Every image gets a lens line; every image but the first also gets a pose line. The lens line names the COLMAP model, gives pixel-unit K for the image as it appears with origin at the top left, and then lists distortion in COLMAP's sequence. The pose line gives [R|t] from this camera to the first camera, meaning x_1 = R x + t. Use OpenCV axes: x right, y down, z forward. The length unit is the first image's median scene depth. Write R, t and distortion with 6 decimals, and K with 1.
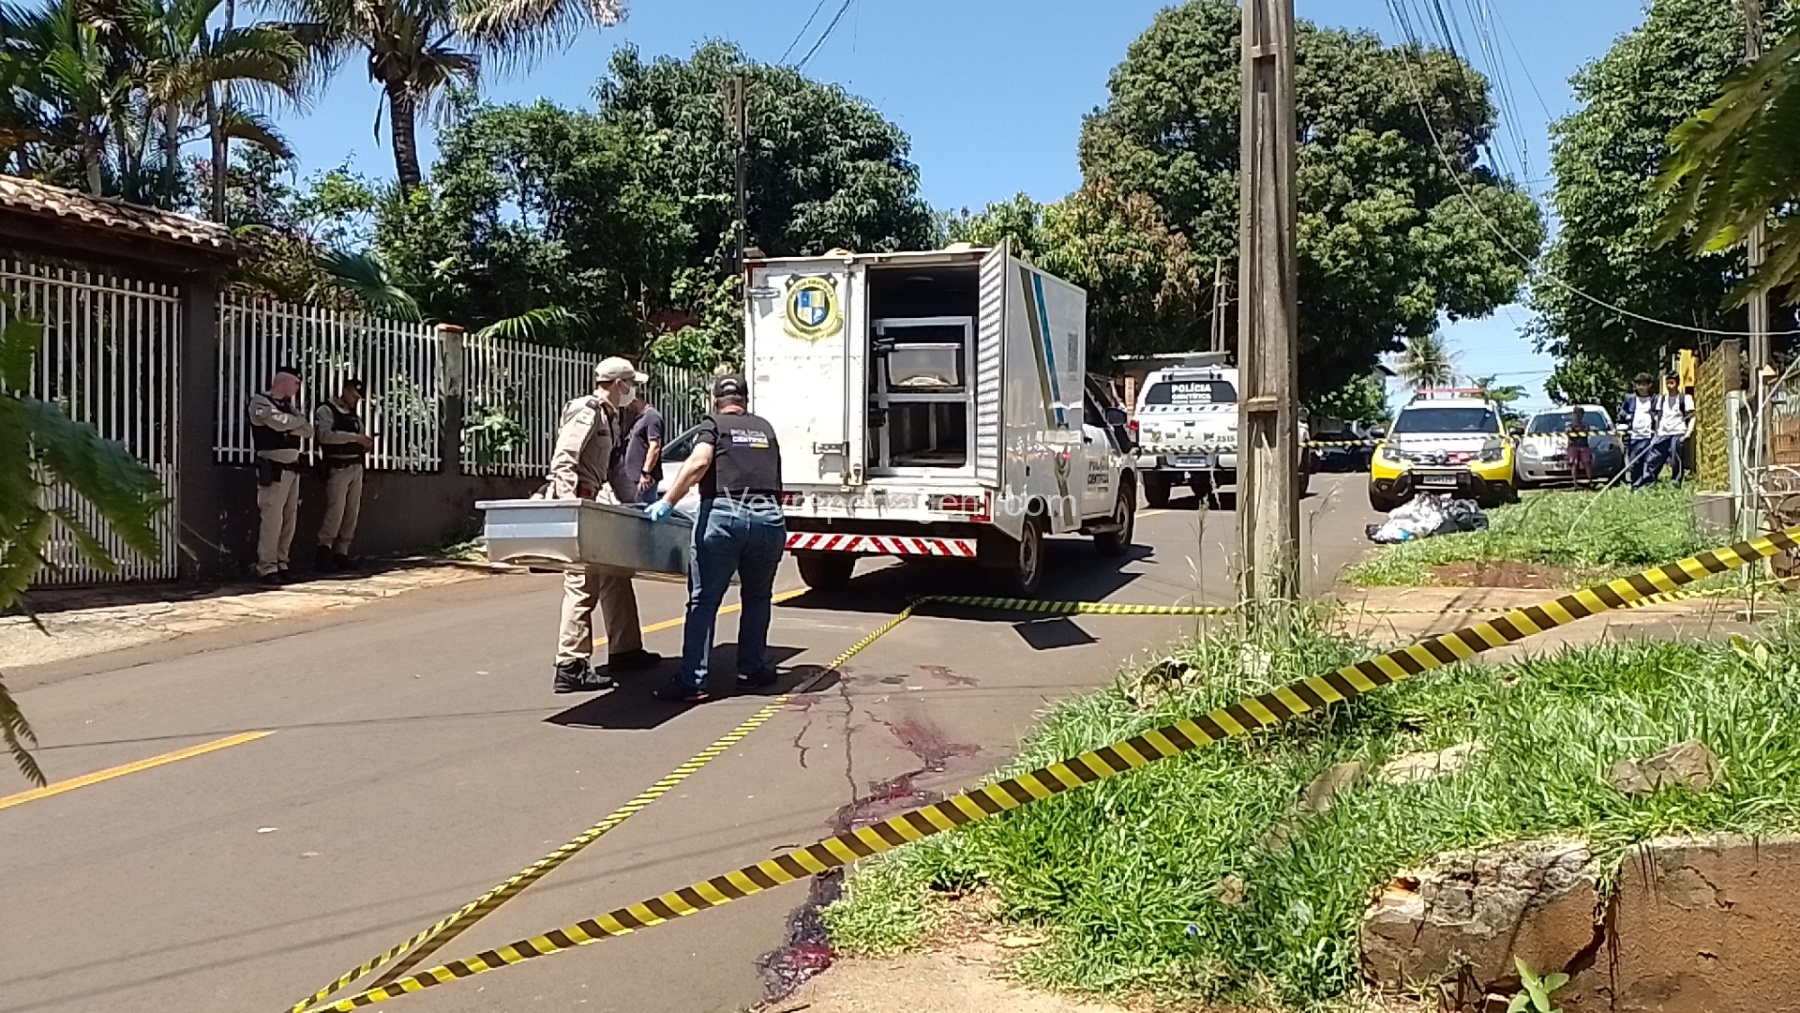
lens RADIAL K [[1341.5, 0, 901.3], [0, 1341.5, 498.5], [0, 0, 1]] dist [0.069856, -0.103703]
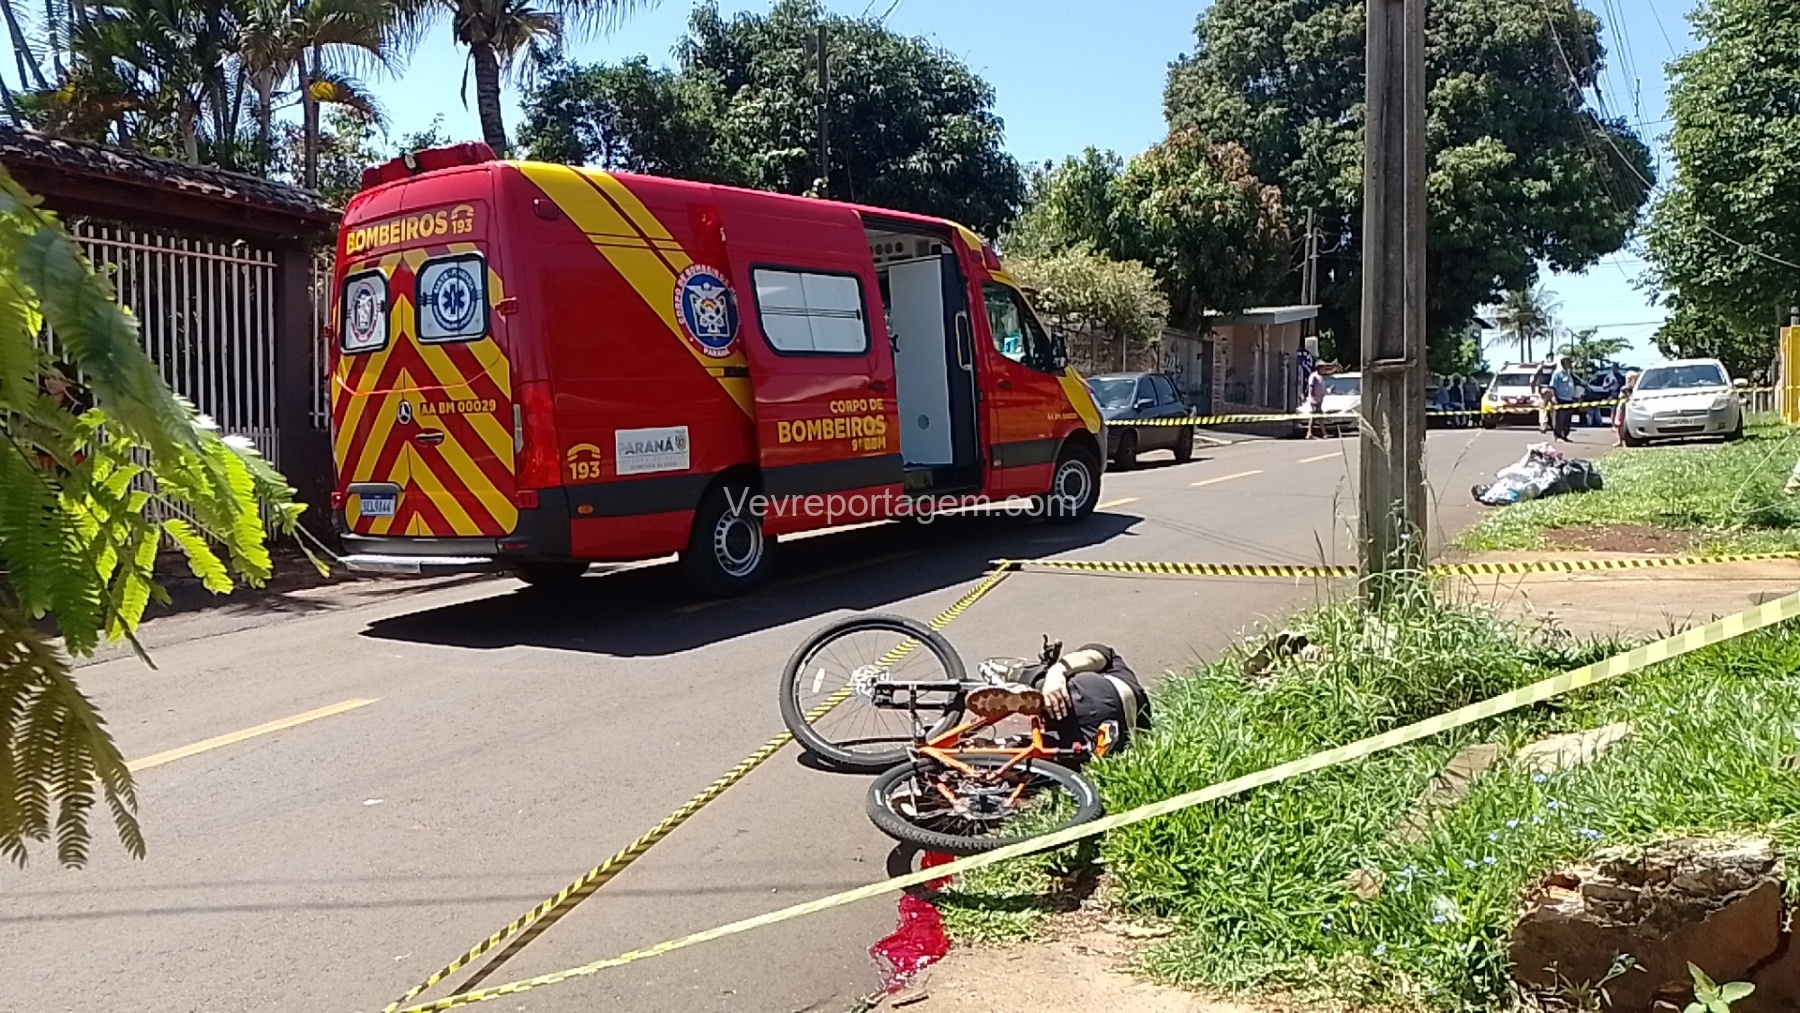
lens RADIAL K [[1341.5, 0, 902.0], [0, 1341.5, 501.0], [0, 0, 1]] dist [0.069856, -0.103703]
pose [[0.998389, -0.001899, -0.056713, -0.010906], [0.003765, 0.999454, 0.032823, -0.003883], [0.056620, -0.032984, 0.997851, 0.017111]]
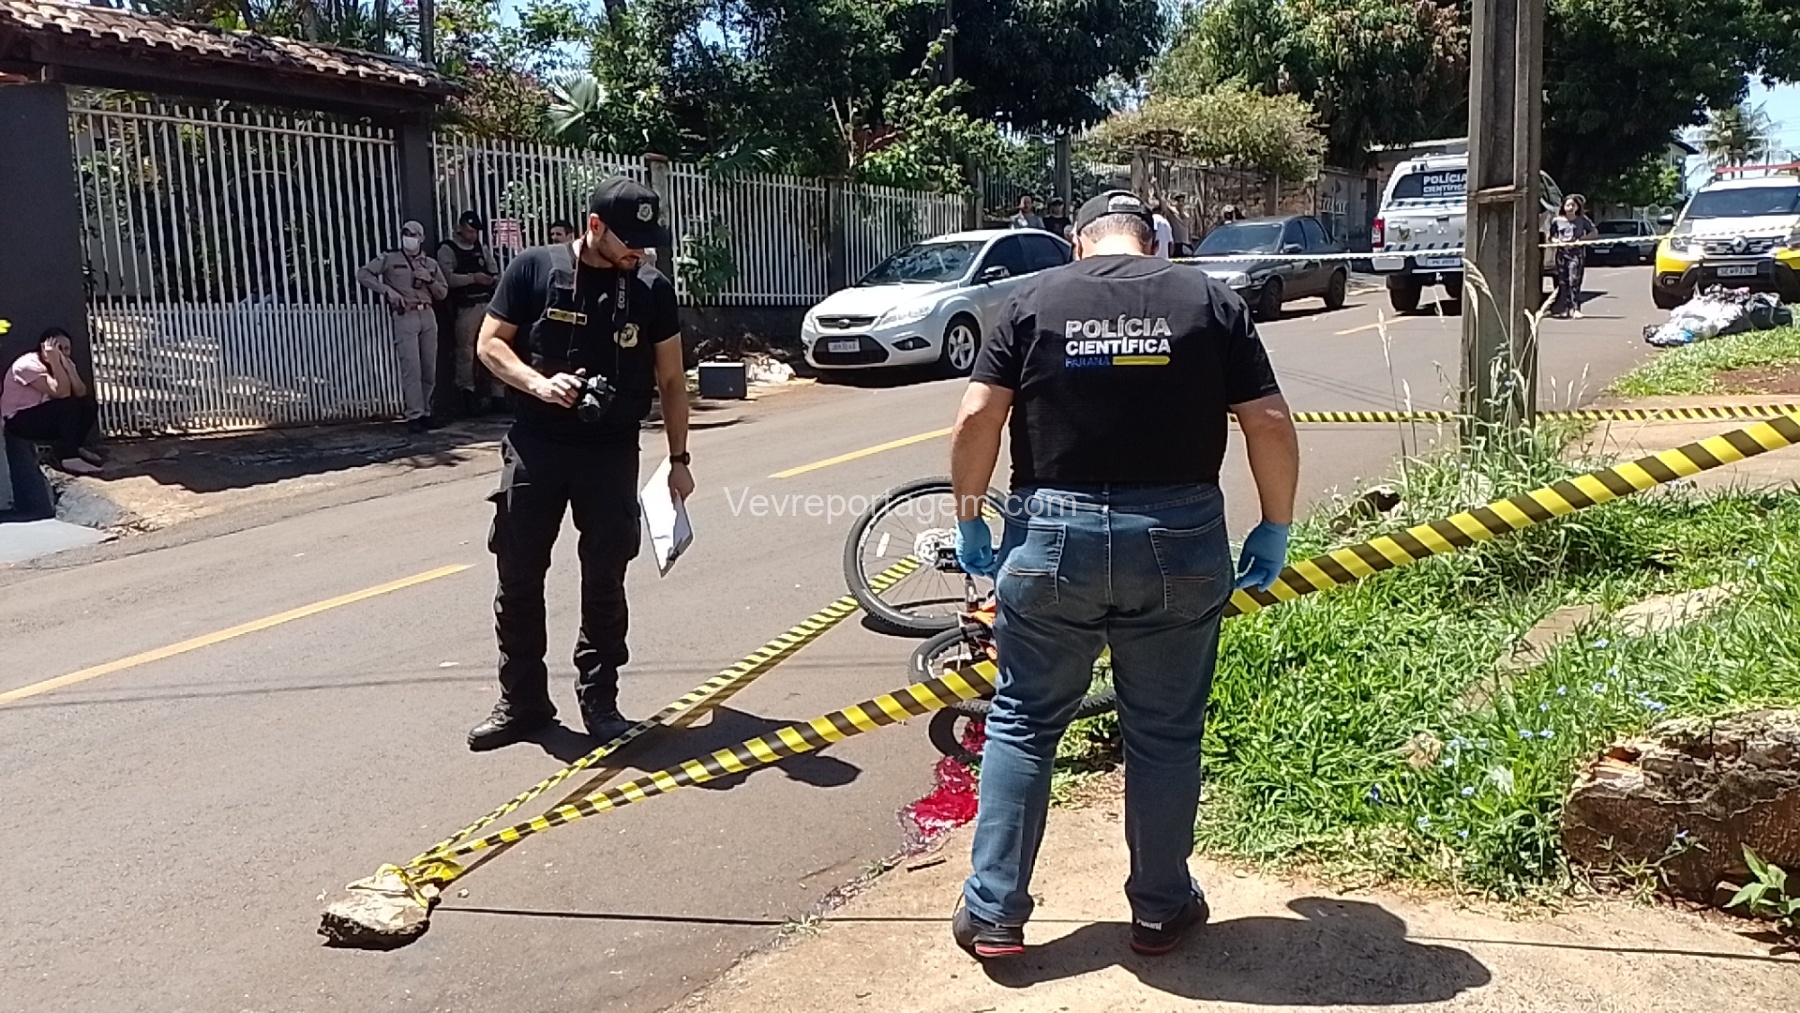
lens RADIAL K [[1341.5, 0, 901.8], [0, 1341.5, 506.4], [0, 0, 1]] dist [0.069856, -0.103703]
pose [[0.984389, -0.008323, -0.175811, 0.025638], [0.032870, 0.990001, 0.137176, -0.002200], [0.172912, -0.140813, 0.974820, 0.035342]]
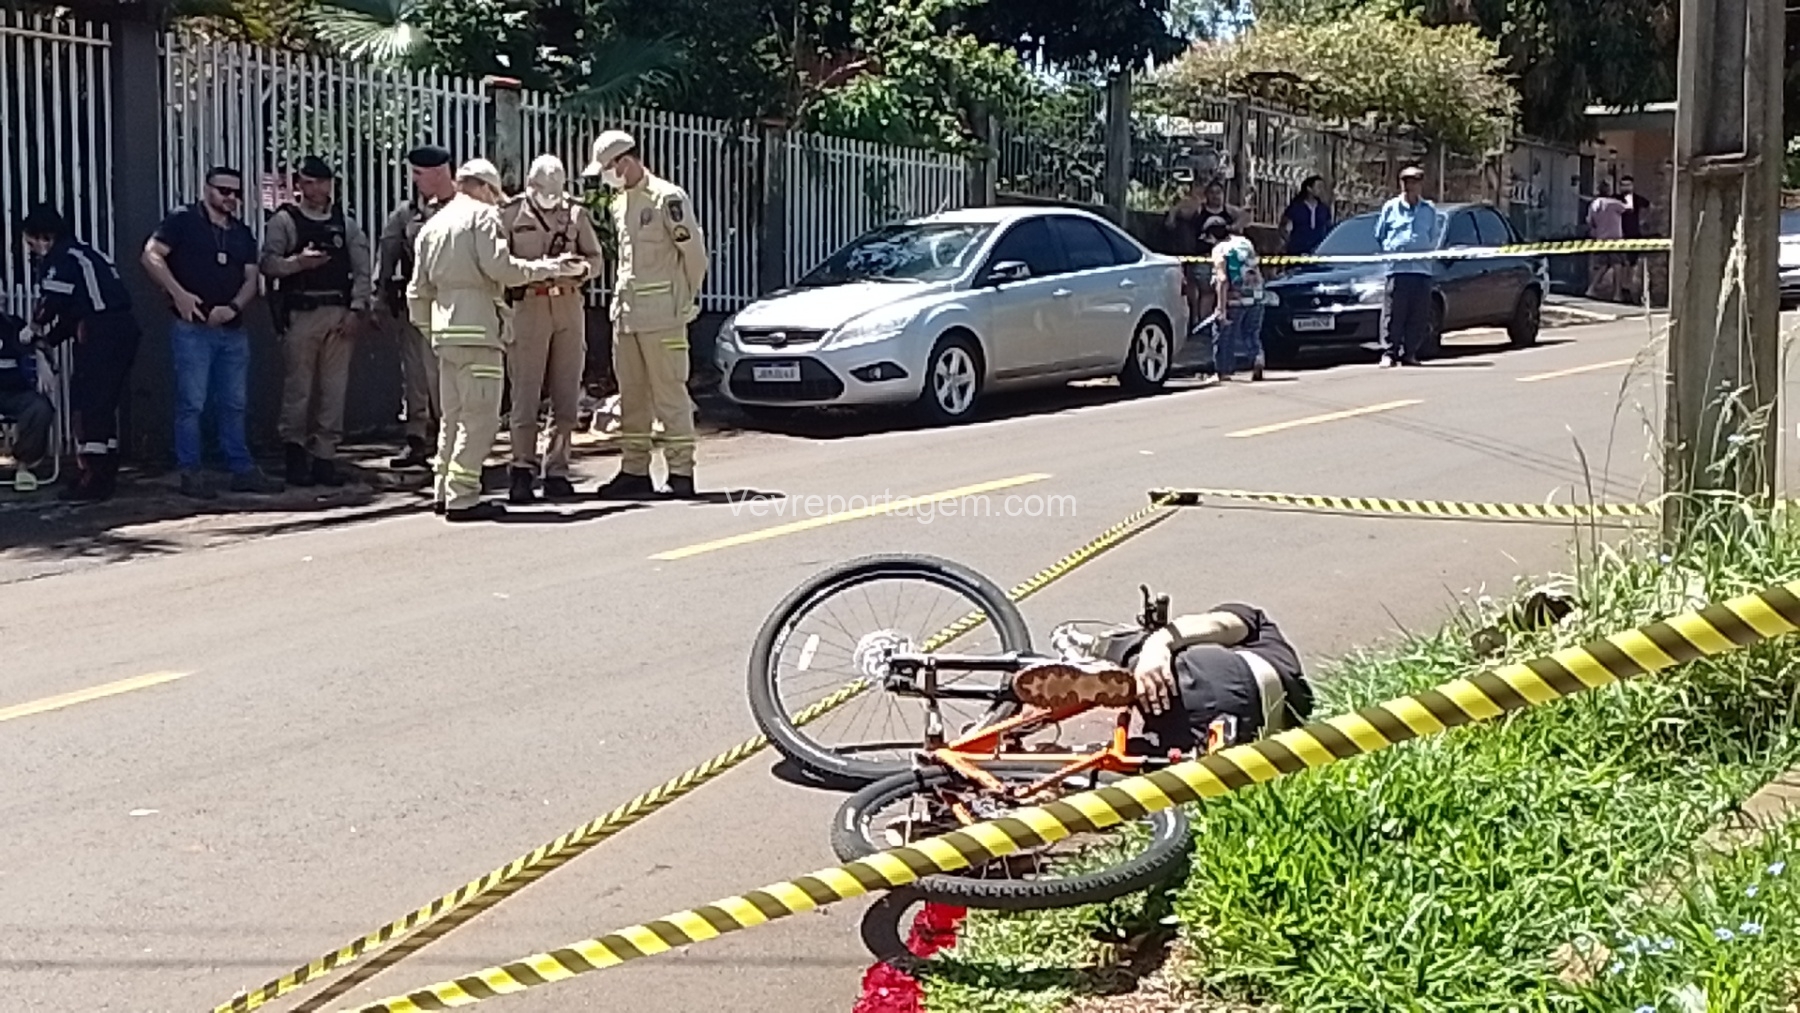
lens RADIAL K [[2073.2, 0, 908.7], [0, 2073.2, 508.0], [0, 0, 1]] dist [0.058467, 0.000000]
pose [[0.987248, 0.010654, -0.158833, 0.037660], [0.001535, 0.997074, 0.076422, 0.005538], [0.159183, -0.075691, 0.984343, 0.017033]]
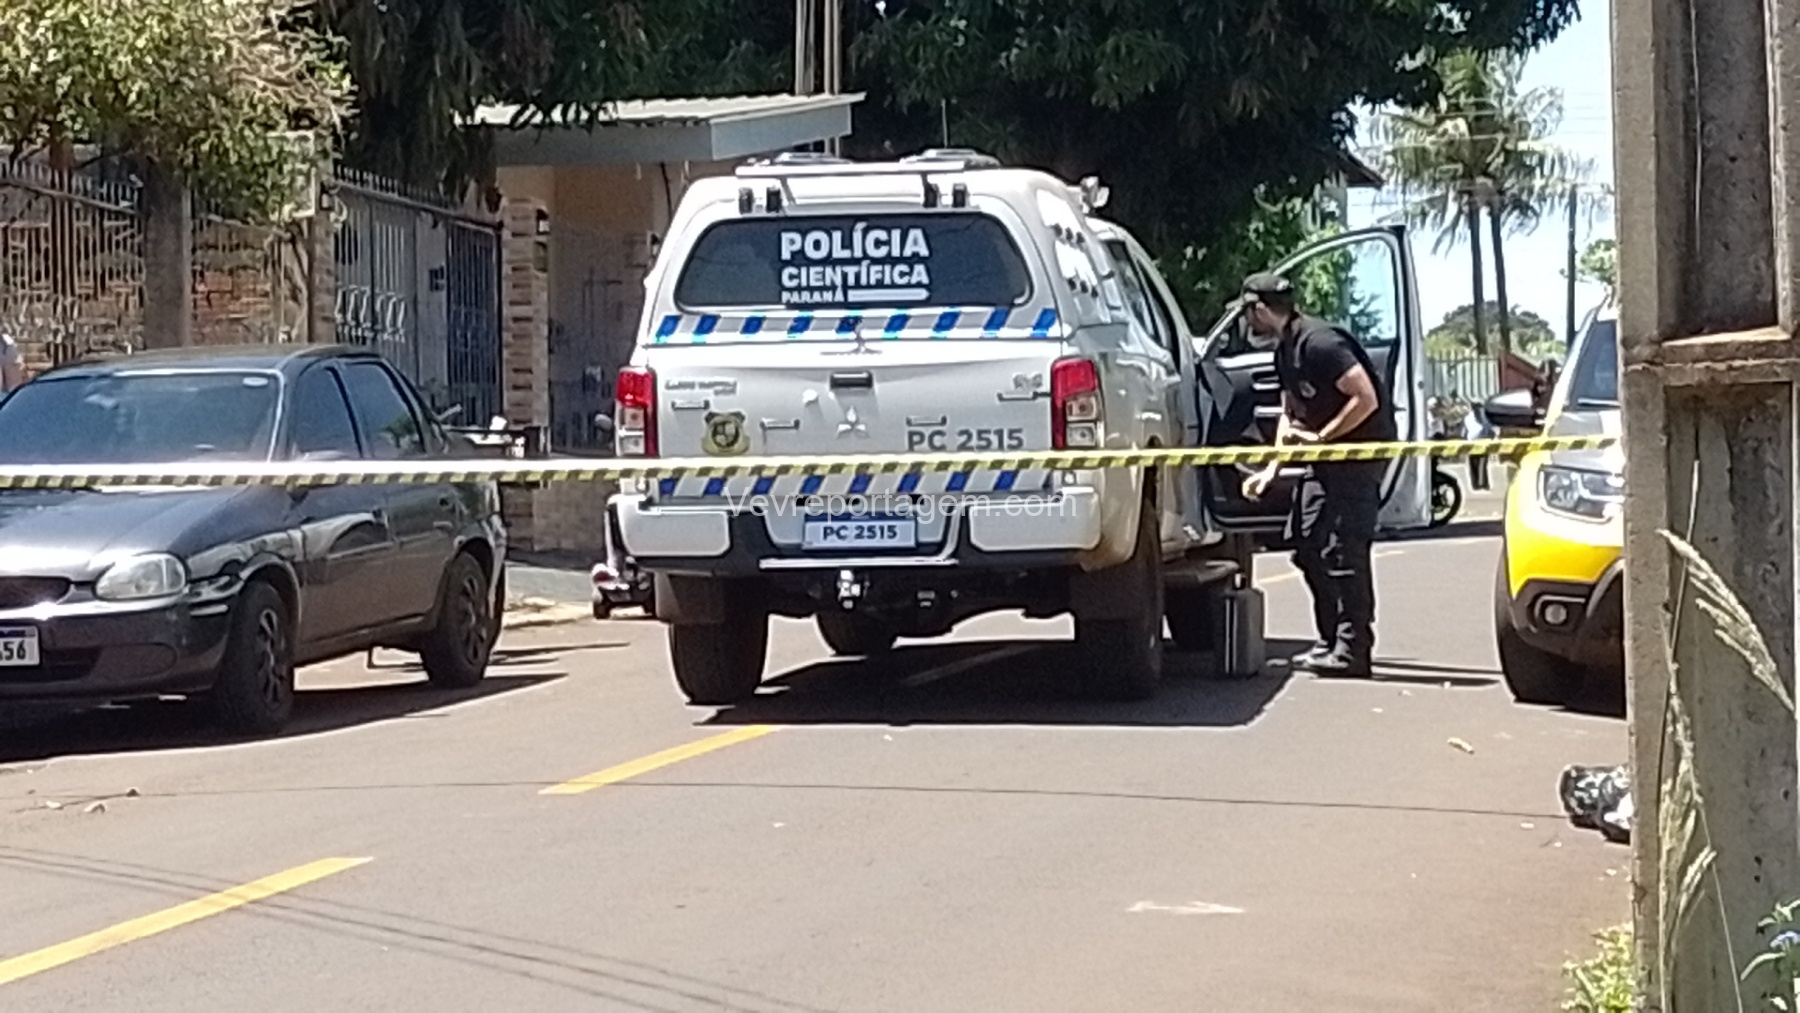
lens RADIAL K [[5110.2, 0, 906.2], [0, 5110.2, 502.0], [0, 0, 1]] dist [0.051846, 0.000000]
pose [[0.963423, -0.015844, 0.267518, -0.058438], [0.023272, 0.999426, -0.024620, -0.015191], [-0.266974, 0.029945, 0.963238, 0.111878]]
